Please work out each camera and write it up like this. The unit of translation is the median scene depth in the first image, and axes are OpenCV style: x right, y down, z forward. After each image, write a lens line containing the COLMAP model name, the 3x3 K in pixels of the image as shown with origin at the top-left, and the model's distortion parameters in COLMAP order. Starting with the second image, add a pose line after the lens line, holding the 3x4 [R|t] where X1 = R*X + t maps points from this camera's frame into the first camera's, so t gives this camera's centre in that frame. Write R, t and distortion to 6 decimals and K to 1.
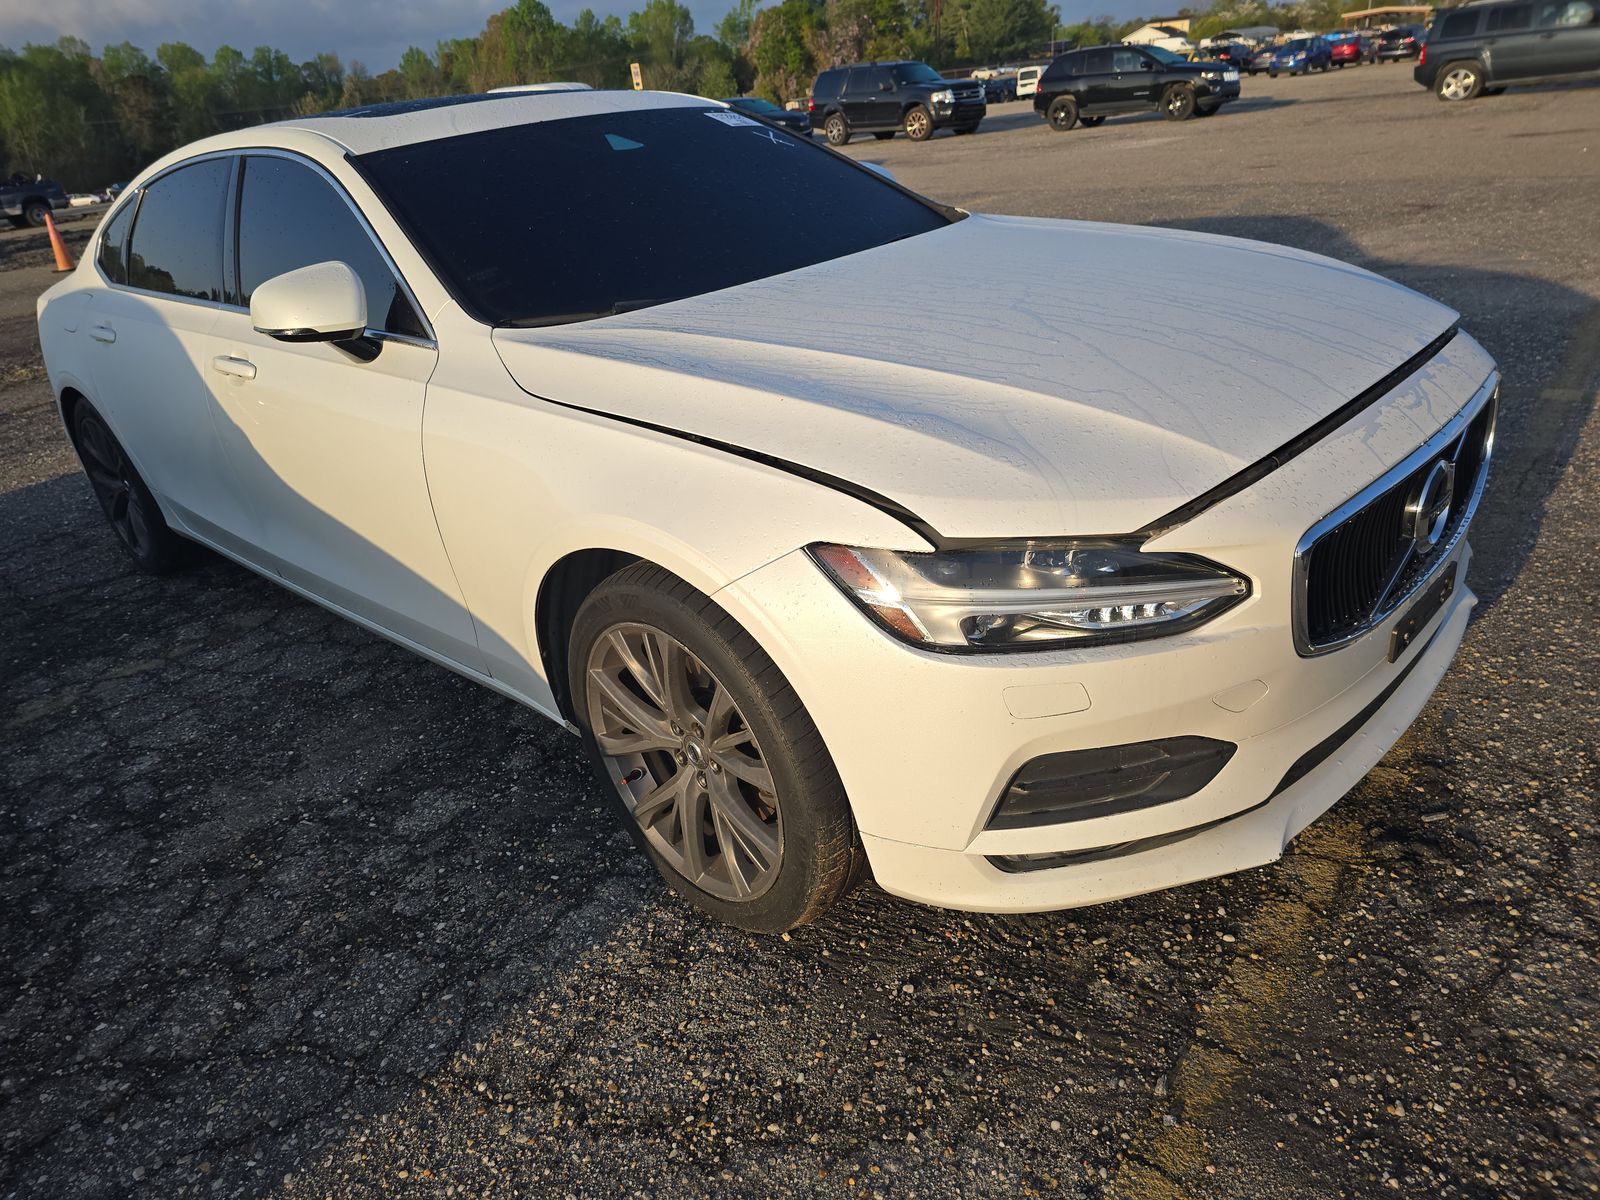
lens RADIAL K [[1095.9, 0, 781.6], [0, 1095.9, 548.8], [0, 0, 1]] dist [0.049229, -0.055370]
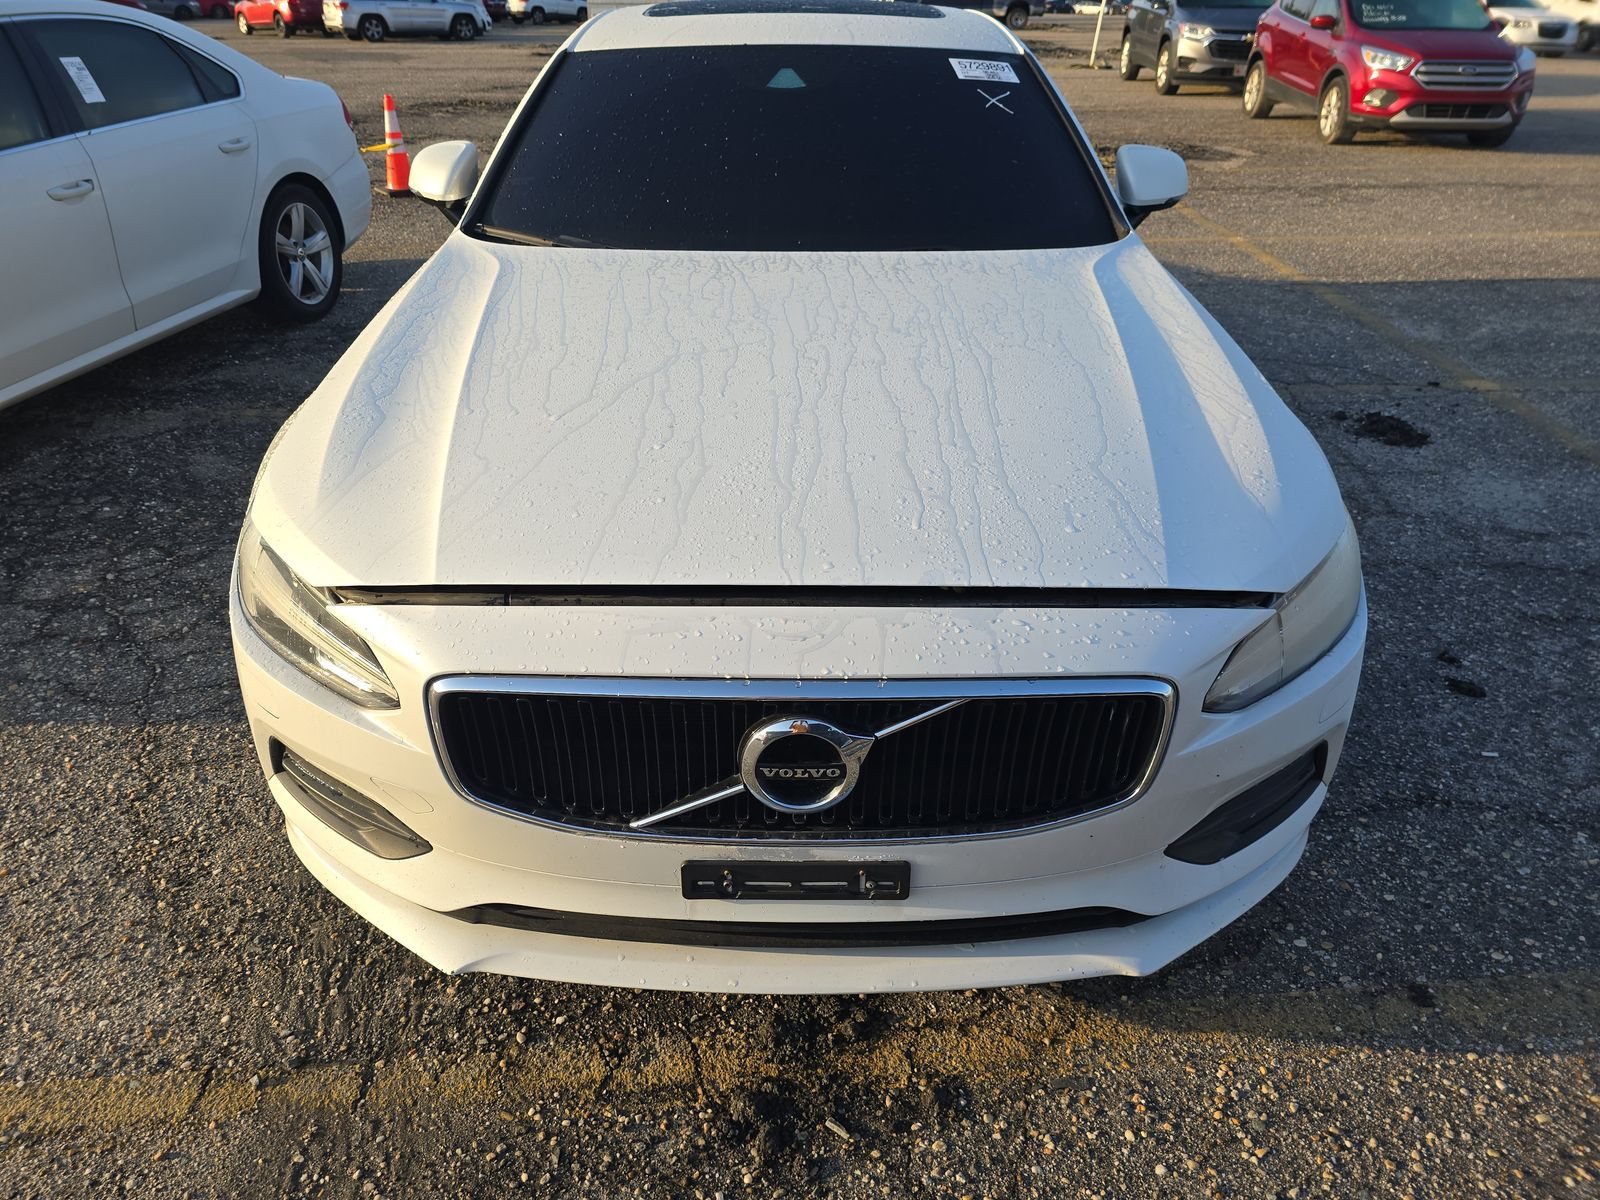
lens RADIAL K [[1095.9, 0, 781.6], [0, 1095.9, 548.8], [0, 0, 1]] dist [0.049229, -0.055370]
pose [[0.688552, 0.429119, -0.584596, 1.002348], [-0.349719, 0.902687, 0.250704, -0.383950], [0.635290, 0.031822, 0.771618, 0.400727]]
